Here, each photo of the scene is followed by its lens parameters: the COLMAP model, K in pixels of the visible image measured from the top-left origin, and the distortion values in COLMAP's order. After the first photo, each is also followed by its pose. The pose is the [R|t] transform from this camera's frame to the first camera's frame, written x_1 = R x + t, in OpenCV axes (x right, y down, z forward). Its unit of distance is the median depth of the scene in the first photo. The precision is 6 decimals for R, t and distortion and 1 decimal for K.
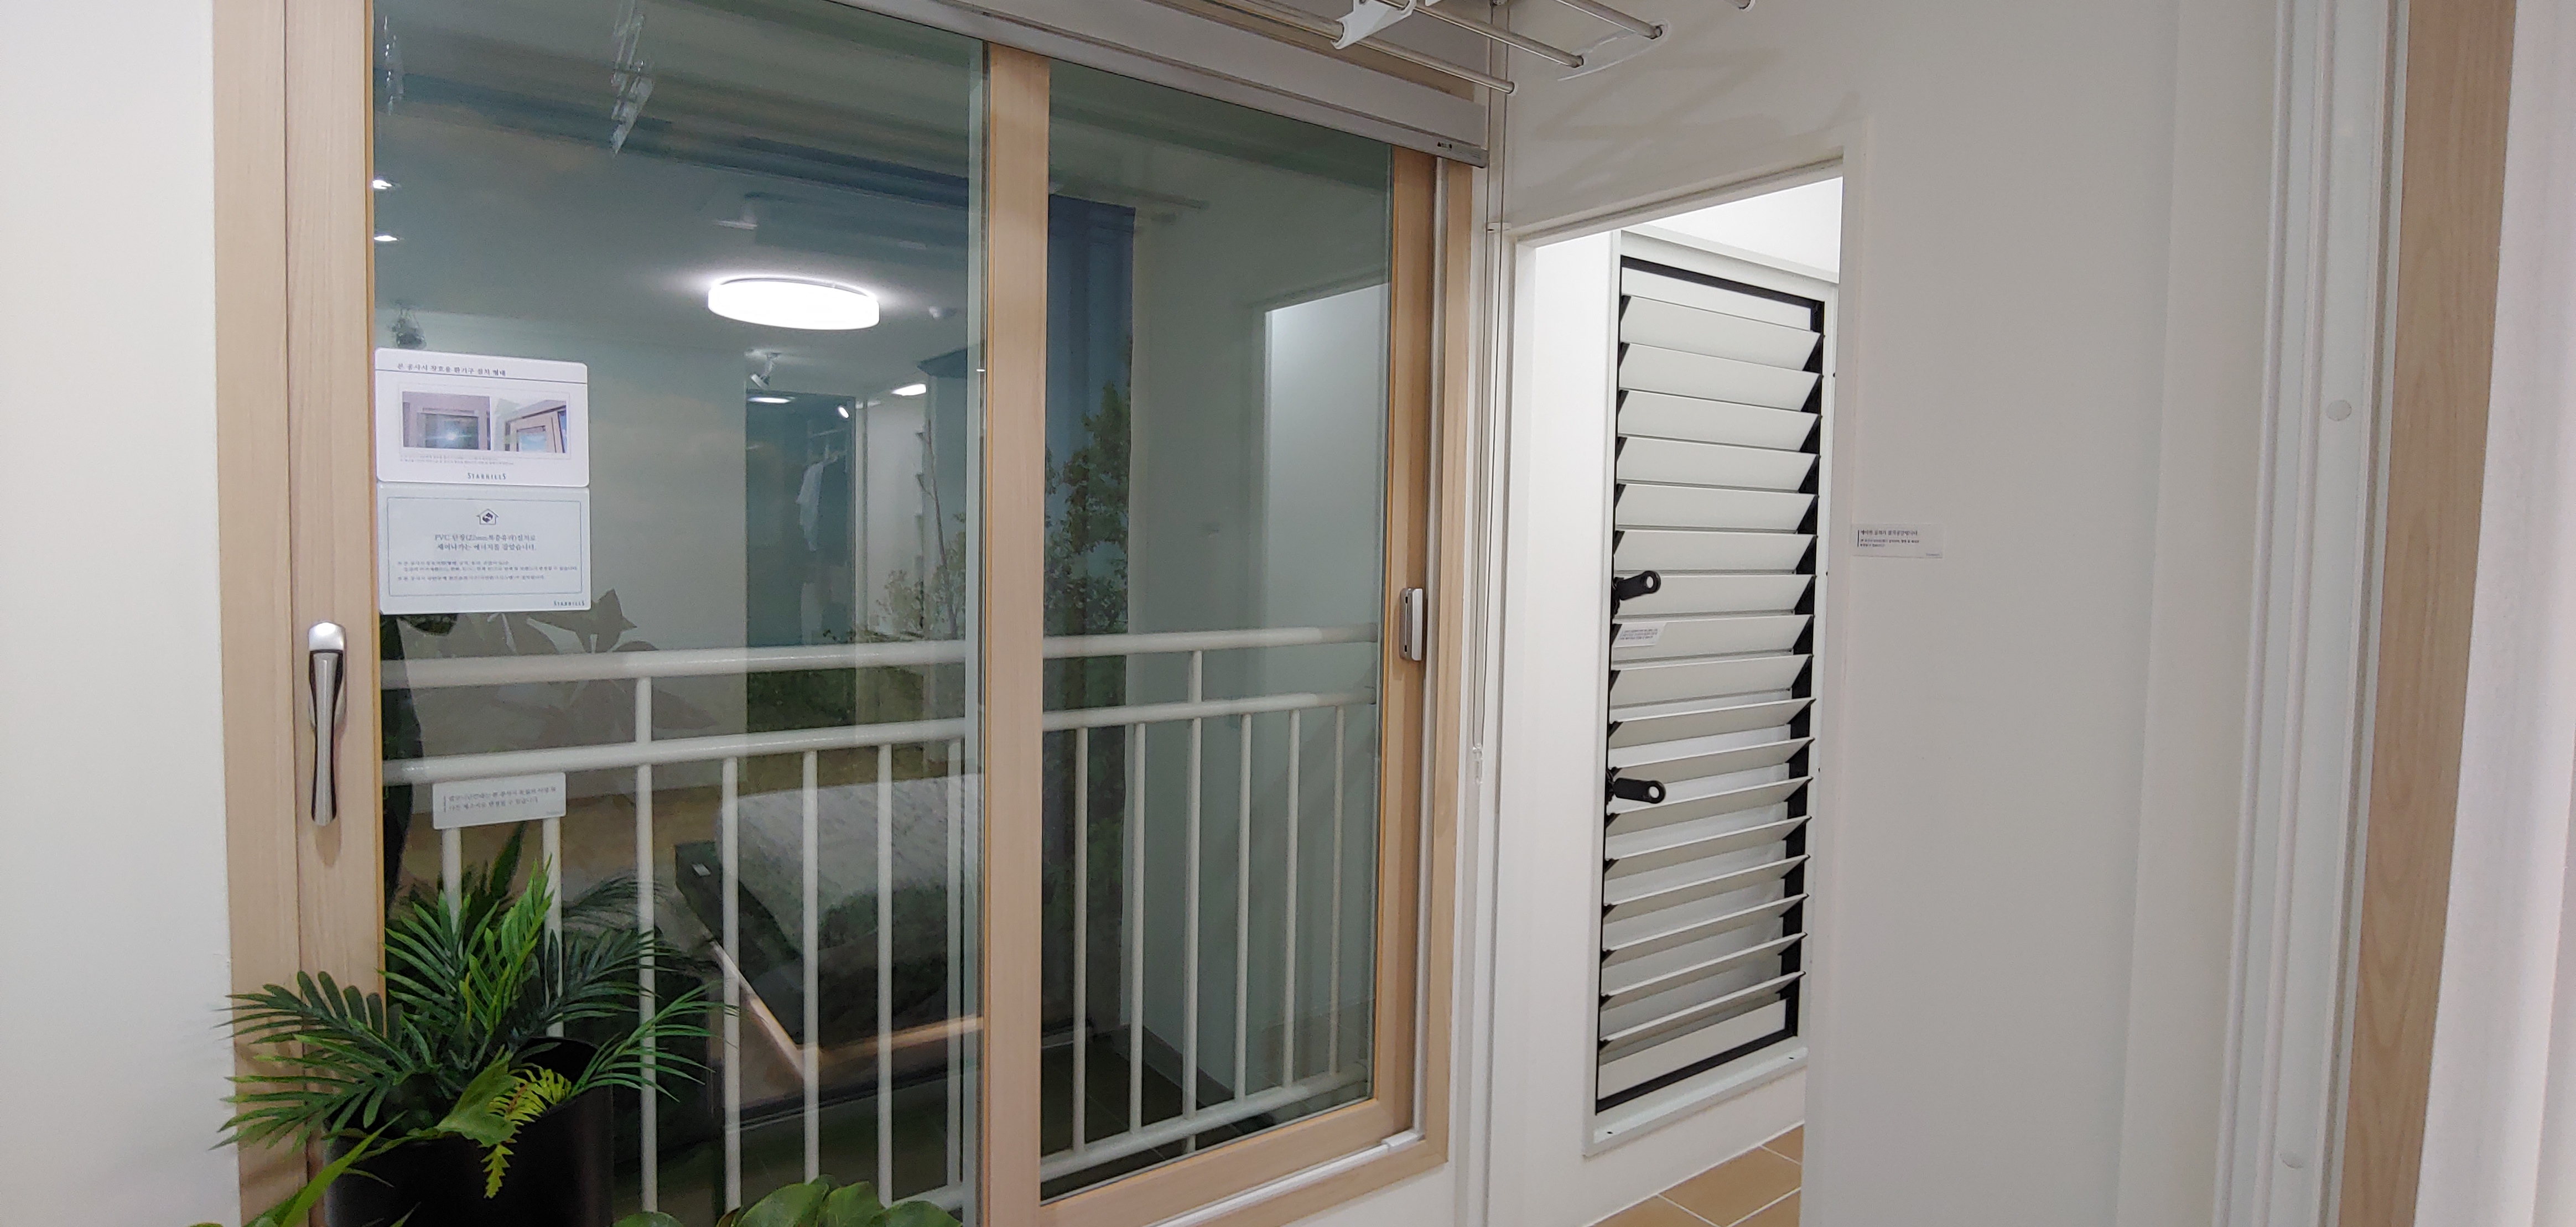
lens RADIAL K [[1195.9, 0, 1268.2], [0, 1195.9, 582.0], [0, 0, 1]] dist [-0.012848, 0.000011]
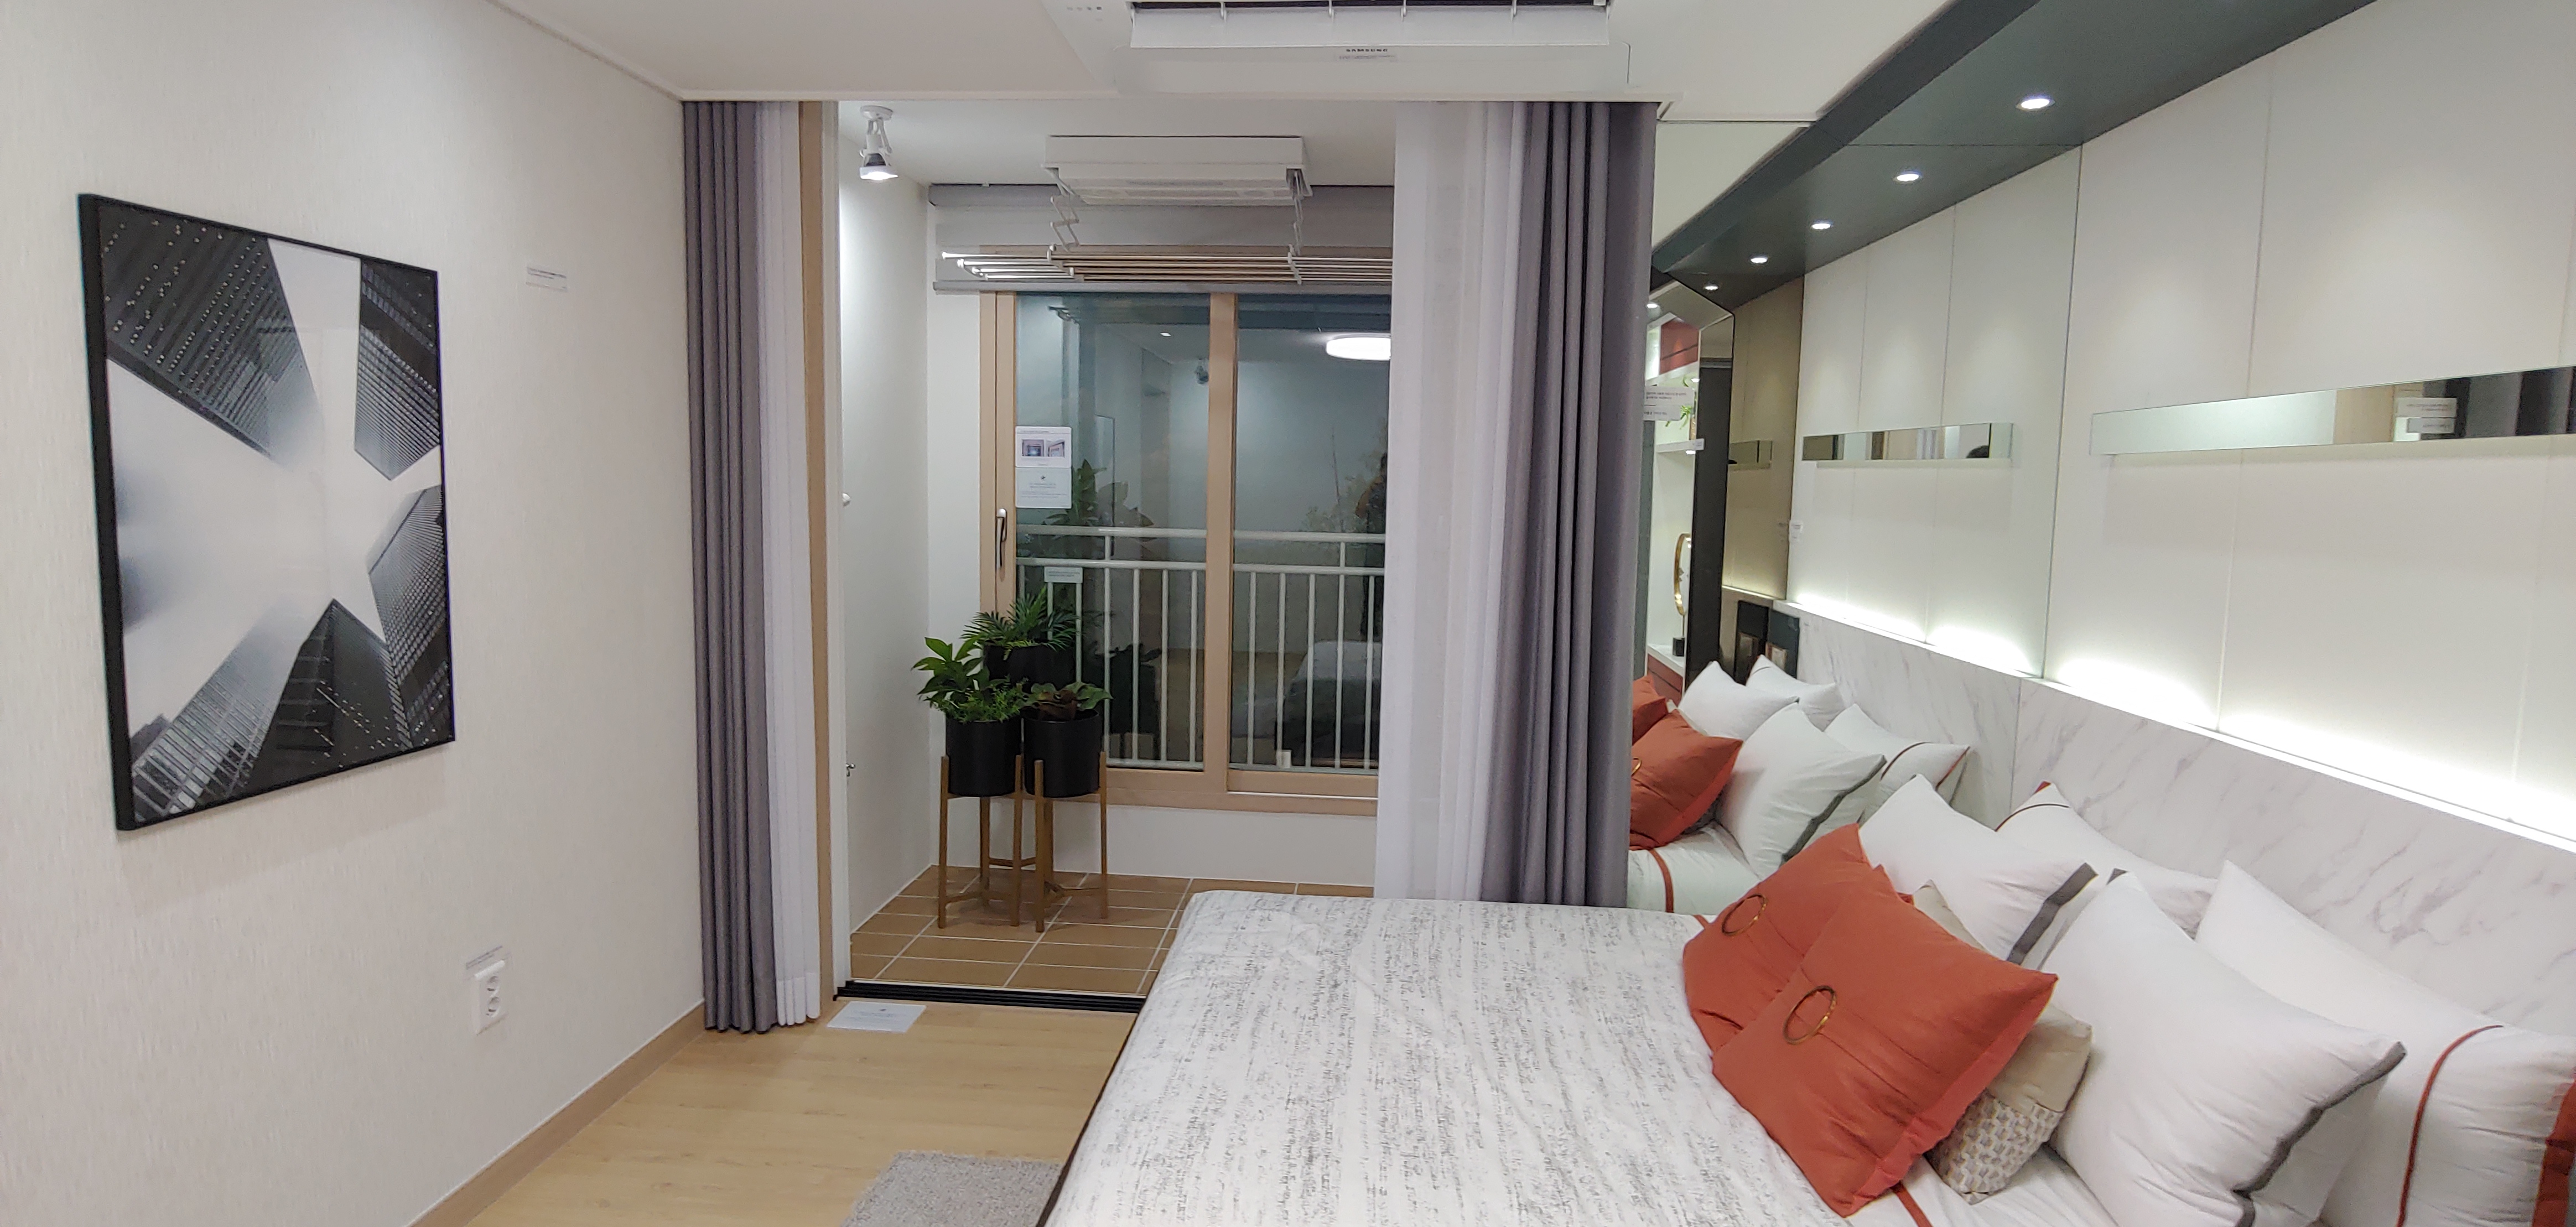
lens RADIAL K [[1234.1, 0, 1290.6], [0, 1234.1, 589.4], [0, 0, 1]] dist [-0.014318, -0.002577]
pose [[0.763814, 0.057882, -0.642835, 1.259580], [-0.036605, 0.998252, 0.046391, 0.042535], [0.644397, -0.011904, 0.764598, -0.697067]]
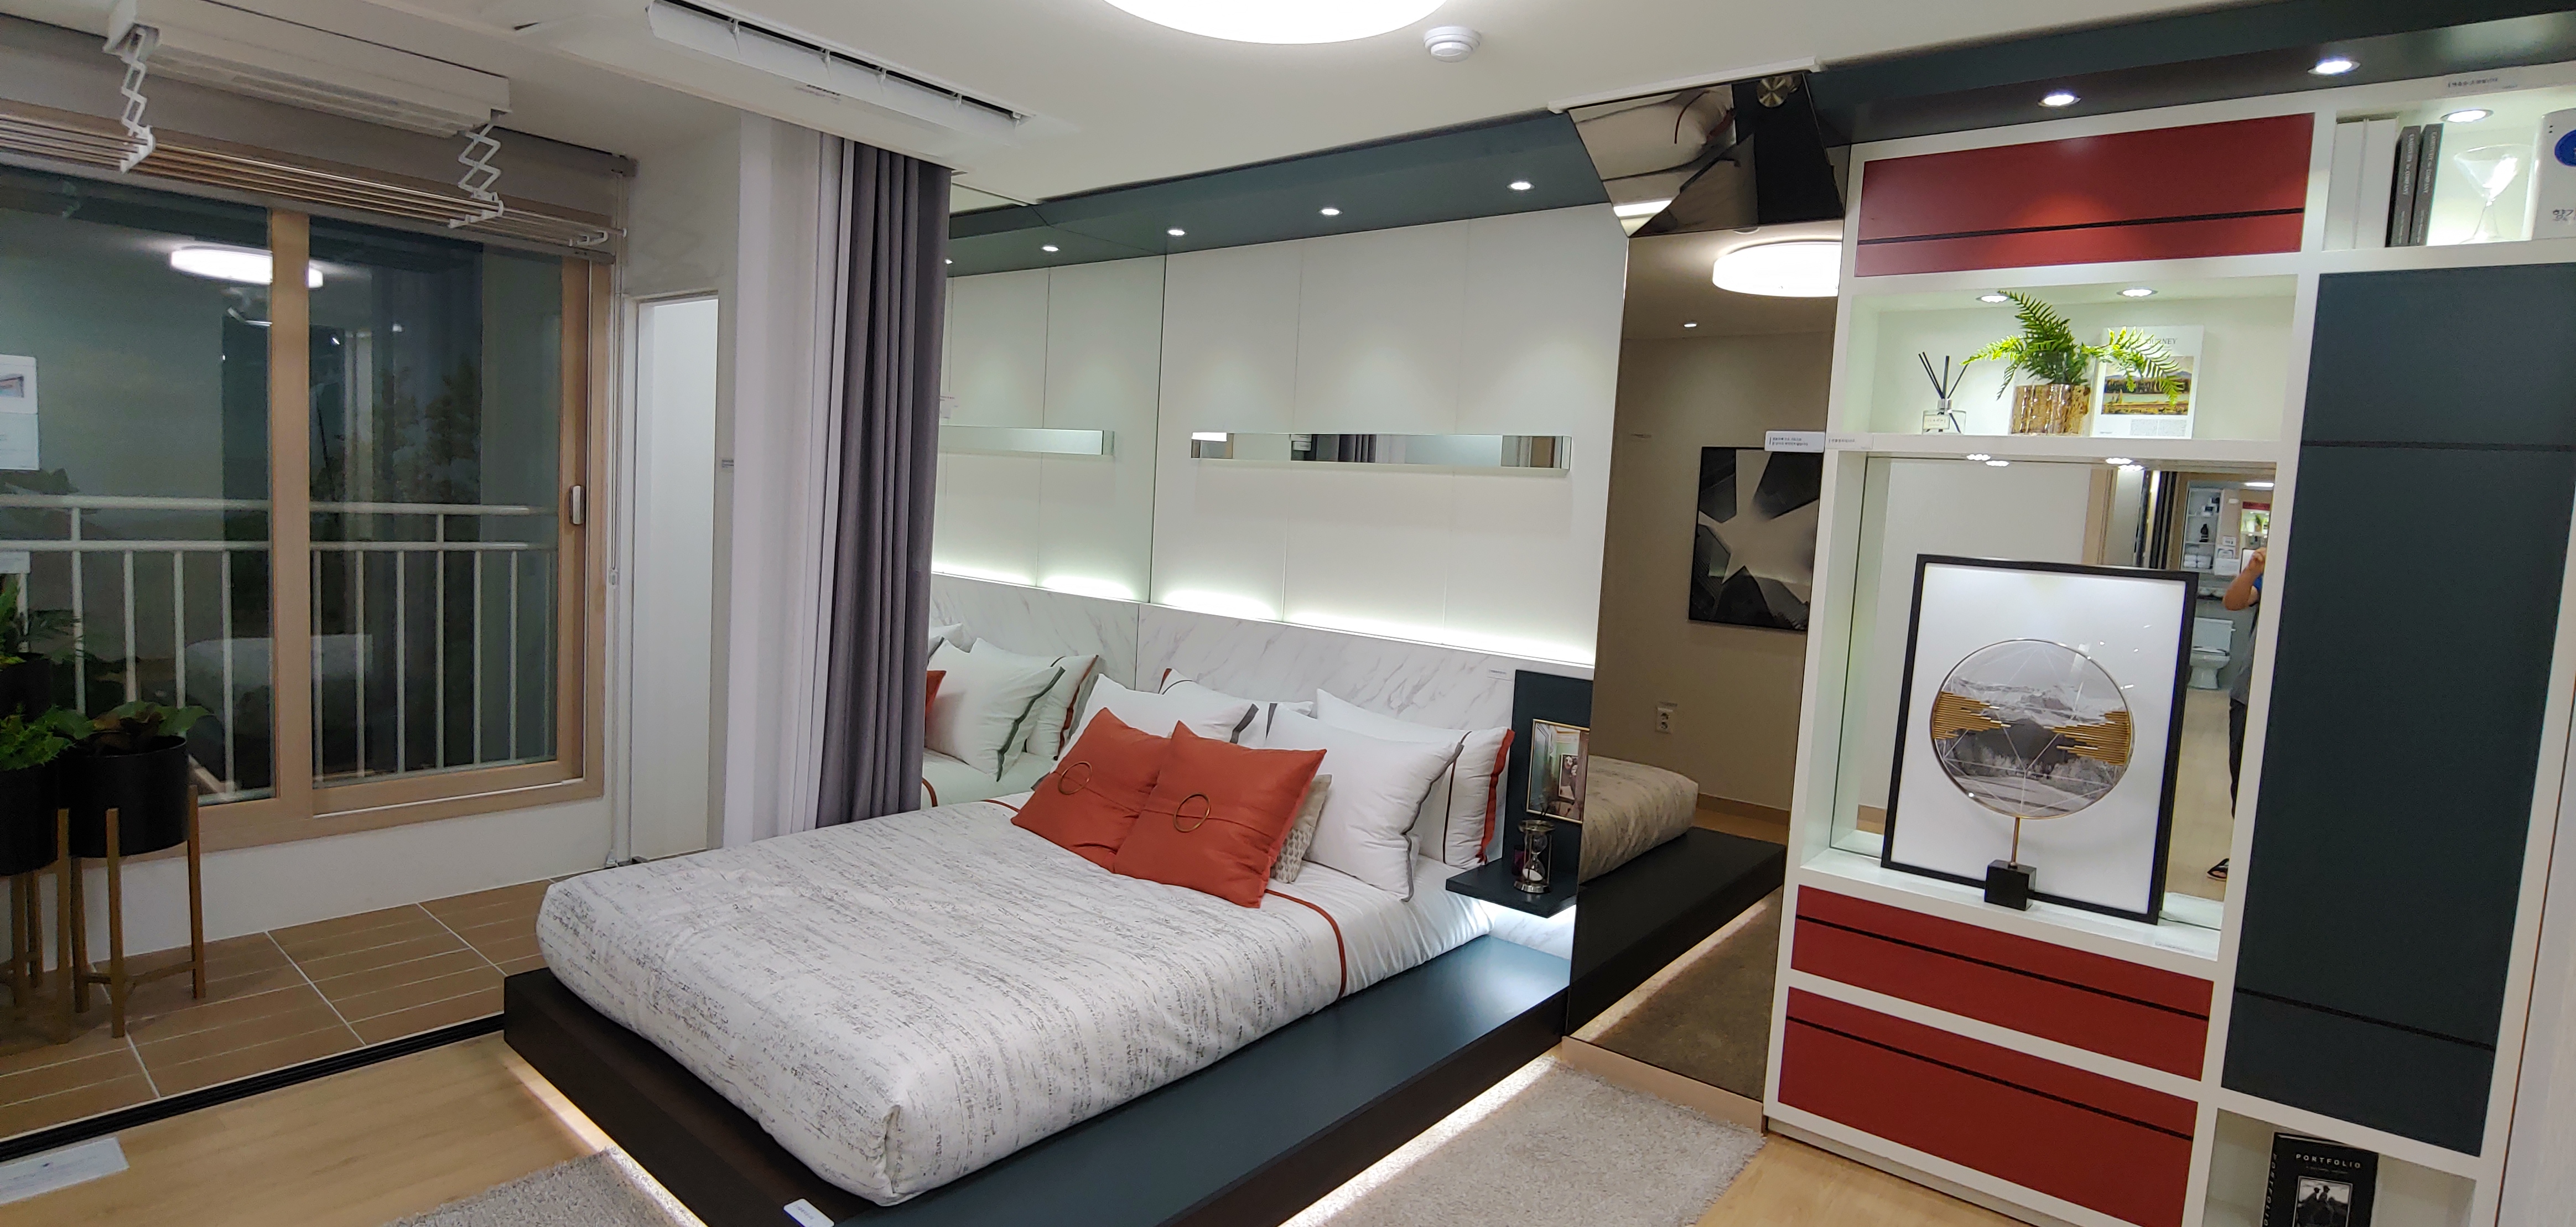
lens RADIAL K [[1234.1, 0, 1290.6], [0, 1234.1, 589.4], [0, 0, 1]] dist [-0.014318, -0.002577]
pose [[0.965415, 0.015520, 0.260254, 0.721796], [-0.027907, 0.998643, 0.043970, 0.052985], [-0.259219, -0.049712, 0.964538, -1.181551]]
